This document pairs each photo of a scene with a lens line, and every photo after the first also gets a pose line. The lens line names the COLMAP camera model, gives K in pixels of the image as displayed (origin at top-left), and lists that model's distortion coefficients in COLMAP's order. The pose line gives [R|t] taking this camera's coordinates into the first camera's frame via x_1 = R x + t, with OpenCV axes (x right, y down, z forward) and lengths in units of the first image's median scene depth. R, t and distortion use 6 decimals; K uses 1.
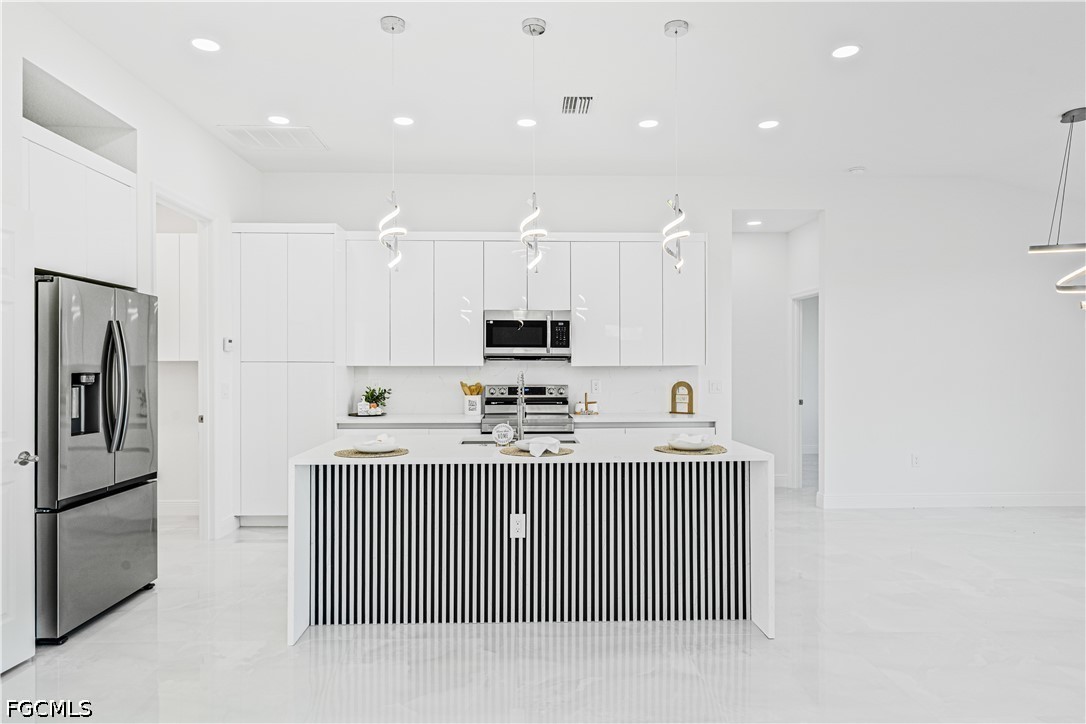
lens RADIAL K [[661.8, 0, 536.2], [0, 661.8, 371.9], [0, 0, 1]] dist [-0.000088, -0.000969]
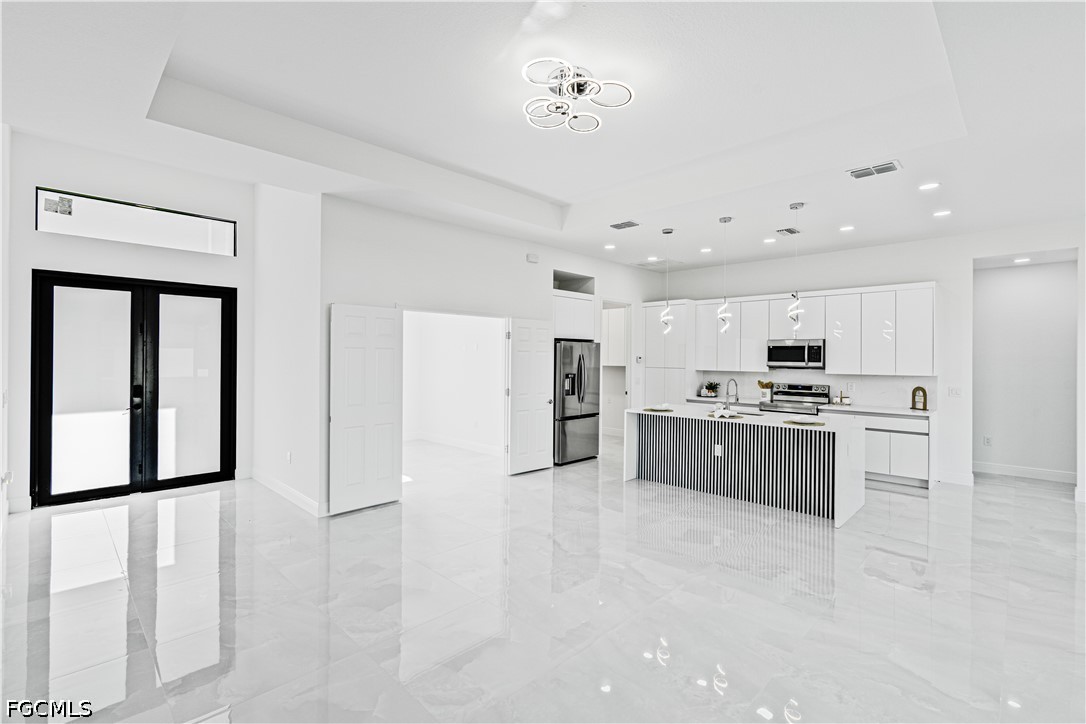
lens RADIAL K [[489.4, 0, 538.3], [0, 489.4, 356.1], [0, 0, 1]] dist [-0.011642, 0.002614]
pose [[0.685897, 0.003949, -0.727688, 0.445144], [-0.014316, 0.999865, -0.008067, -0.032657], [0.727558, 0.015951, 0.685861, -0.320103]]
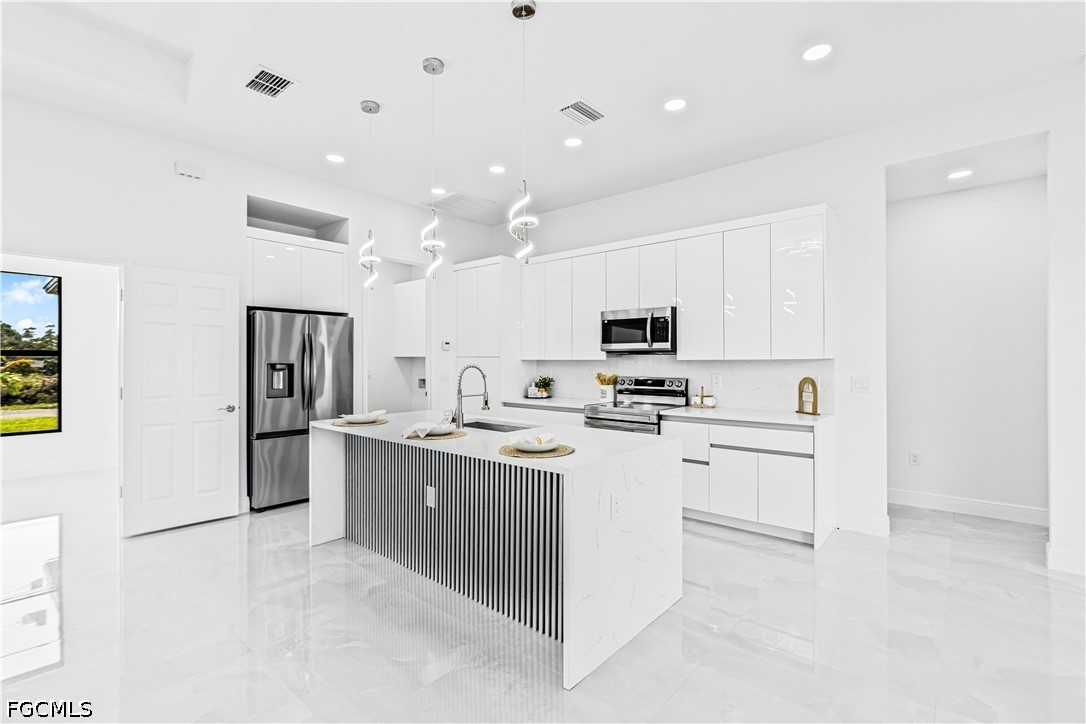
lens RADIAL K [[489.4, 0, 545.9], [0, 489.4, 362.0], [0, 0, 1]] dist [-0.011642, 0.002614]
pose [[0.736625, 0.002171, -0.676298, 0.429421], [-0.007017, 0.999966, -0.004433, -0.000860], [0.676265, 0.008011, 0.736614, 0.307186]]
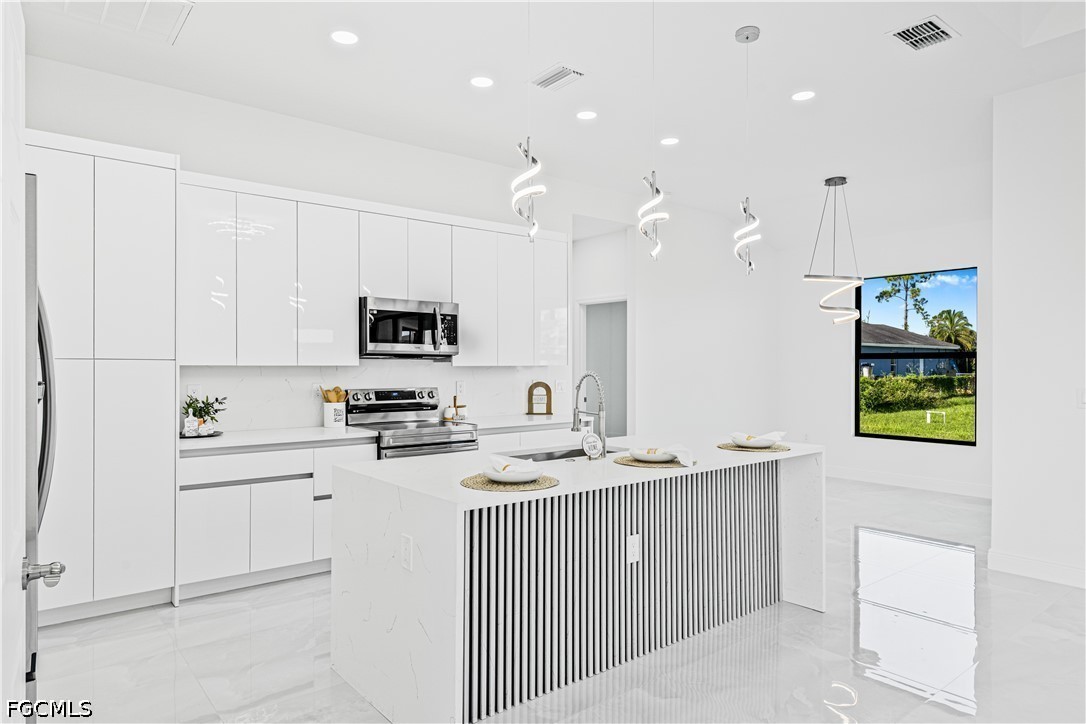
lens RADIAL K [[661.8, 0, 532.6], [0, 661.8, 368.6], [0, 0, 1]] dist [-0.000088, -0.000969]
pose [[0.801814, -0.000888, 0.597574, -0.401193], [0.004047, 0.999984, -0.003944, -0.001389], [-0.597561, 0.005581, 0.801804, 0.231524]]
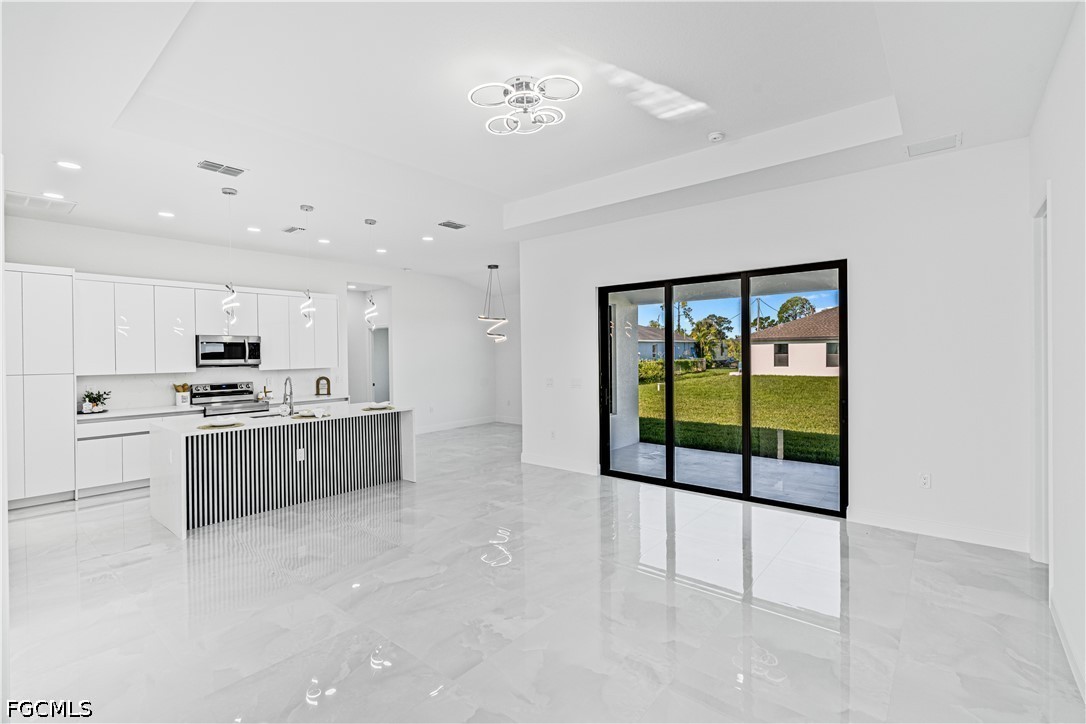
lens RADIAL K [[489.4, 0, 537.1], [0, 489.4, 356.6], [0, 0, 1]] dist [-0.011642, 0.002614]
pose [[0.666026, -0.011576, 0.745839, -0.395454], [0.017174, 0.999853, 0.000182, -0.031411], [-0.745731, 0.012687, 0.666126, -0.314647]]
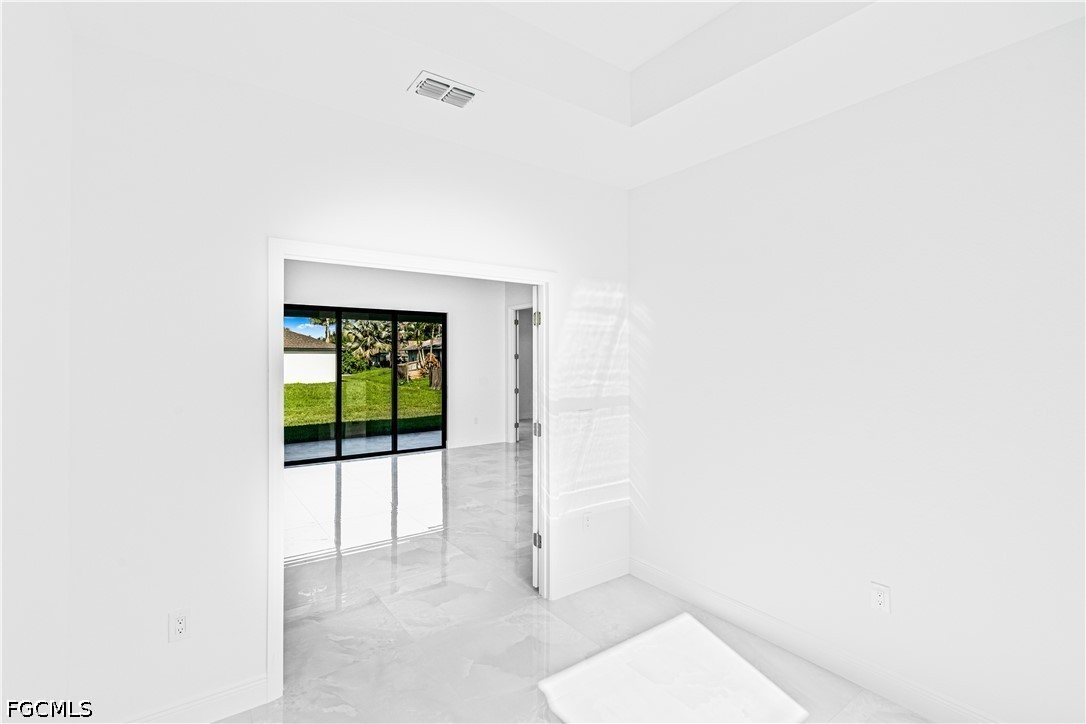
lens RADIAL K [[489.4, 0, 536.4], [0, 489.4, 358.9], [0, 0, 1]] dist [-0.011642, 0.002614]
pose [[-0.549870, 0.001041, 0.835249, -0.889159], [0.008797, 0.999951, 0.004545, -0.039868], [-0.835204, 0.009847, -0.549853, 0.438407]]
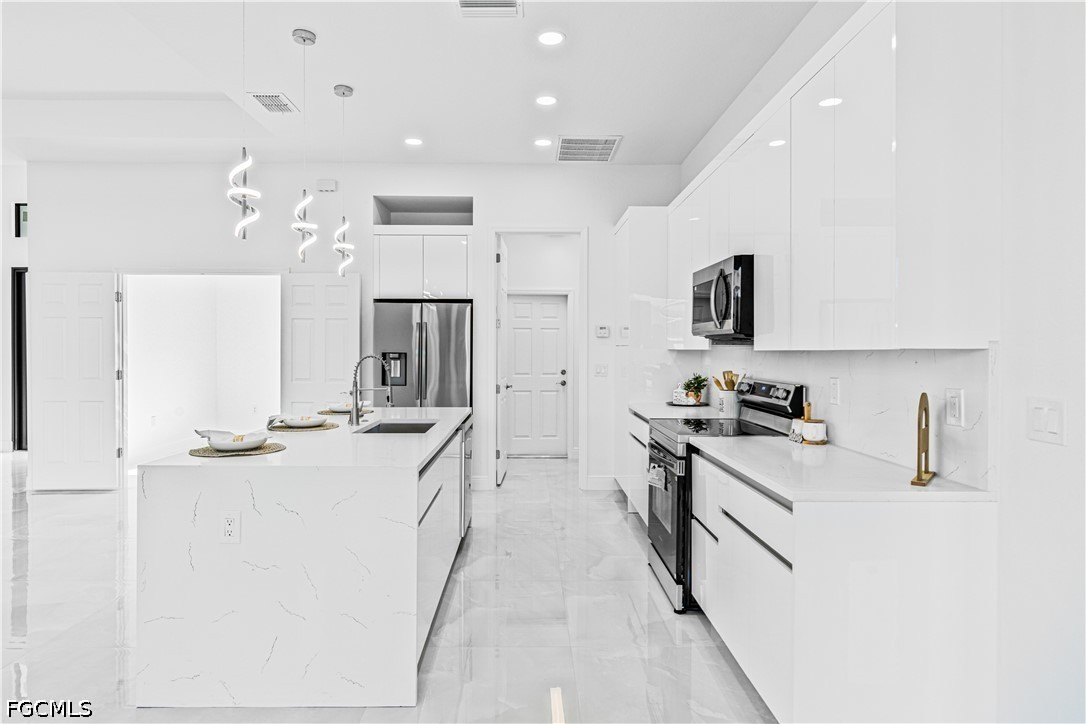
lens RADIAL K [[616.4, 0, 532.1], [0, 616.4, 356.1], [0, 0, 1]] dist [-0.000066, -0.004573]
pose [[-0.018244, 0.011936, -0.999762, 0.605322], [-0.012632, 0.999846, 0.012167, -0.008315], [0.999754, 0.012851, -0.018091, 0.837359]]
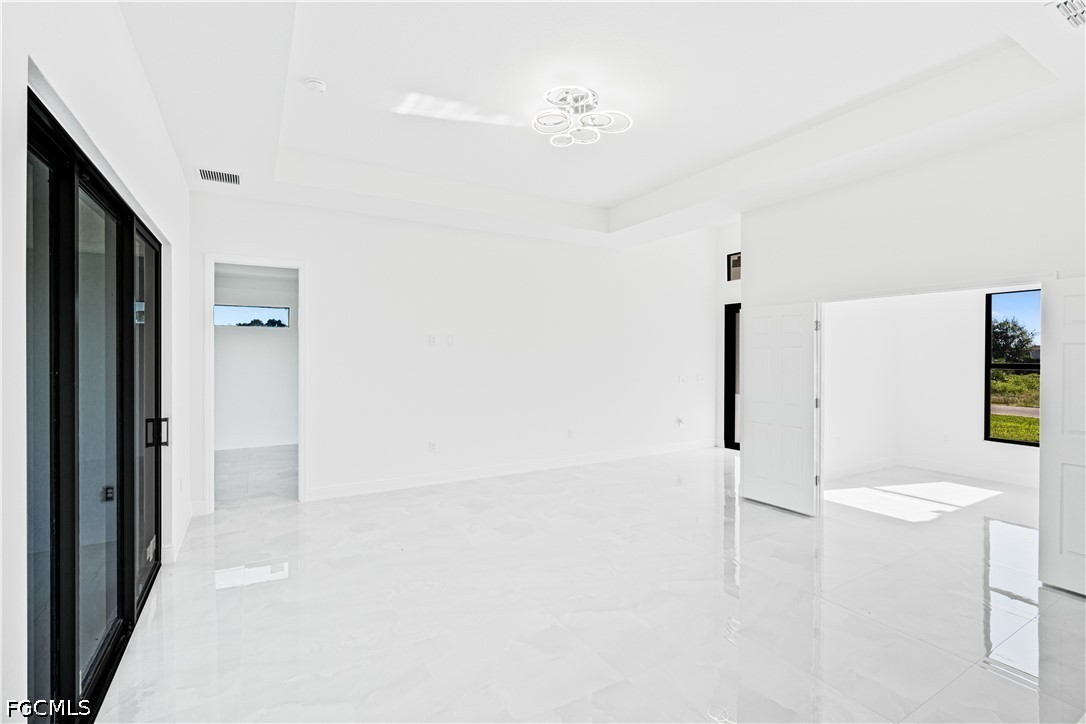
lens RADIAL K [[489.4, 0, 534.1], [0, 489.4, 356.0], [0, 0, 1]] dist [-0.011642, 0.002614]
pose [[-0.881162, 0.001180, -0.472812, 0.395780], [-0.005131, 0.999914, 0.012057, -0.042570], [0.472786, 0.013050, -0.881081, 0.624793]]
